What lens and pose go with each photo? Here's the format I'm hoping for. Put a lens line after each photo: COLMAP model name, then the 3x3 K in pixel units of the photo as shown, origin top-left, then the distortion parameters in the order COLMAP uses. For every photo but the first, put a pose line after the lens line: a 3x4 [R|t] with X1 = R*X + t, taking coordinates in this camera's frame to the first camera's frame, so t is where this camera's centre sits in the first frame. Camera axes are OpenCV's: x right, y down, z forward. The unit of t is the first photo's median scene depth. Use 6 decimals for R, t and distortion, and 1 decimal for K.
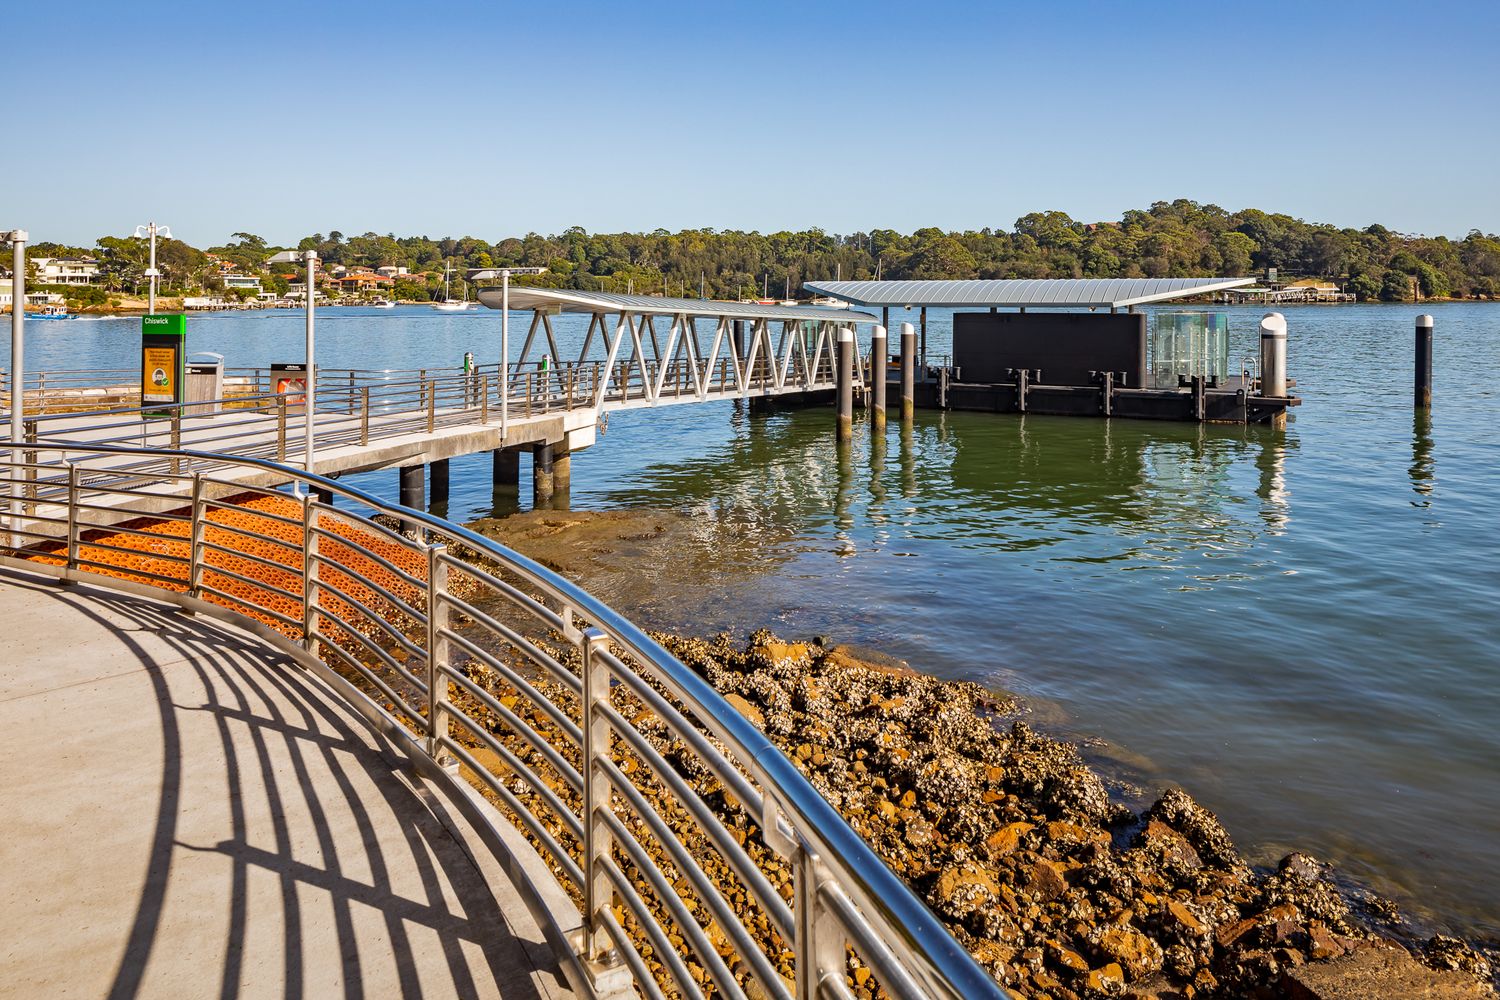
lens RADIAL K [[1138.8, 0, 750.0], [0, 1138.8, 500.0], [0, 0, 1]] dist [0.036061, 0.002060]
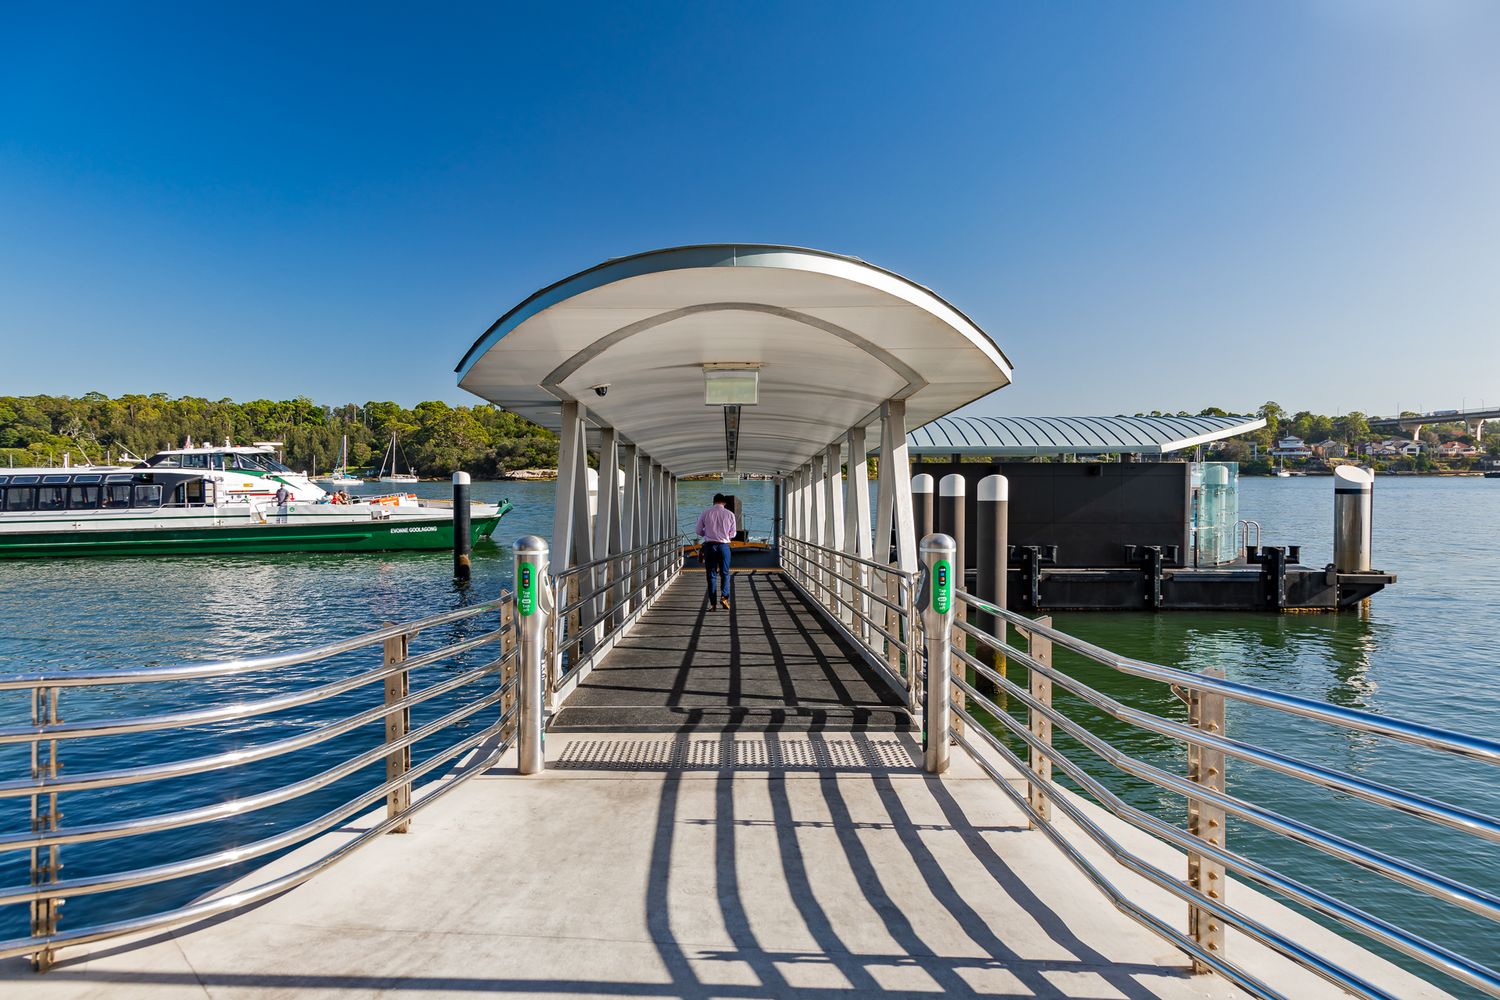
lens RADIAL K [[1138.8, 0, 750.0], [0, 1138.8, 500.0], [0, 0, 1]] dist [0.036061, 0.002060]
pose [[0.889503, -0.014753, 0.456691, -0.041906], [0.086401, 0.986878, -0.136404, -0.012857], [-0.448686, 0.160790, 0.879106, 0.097251]]
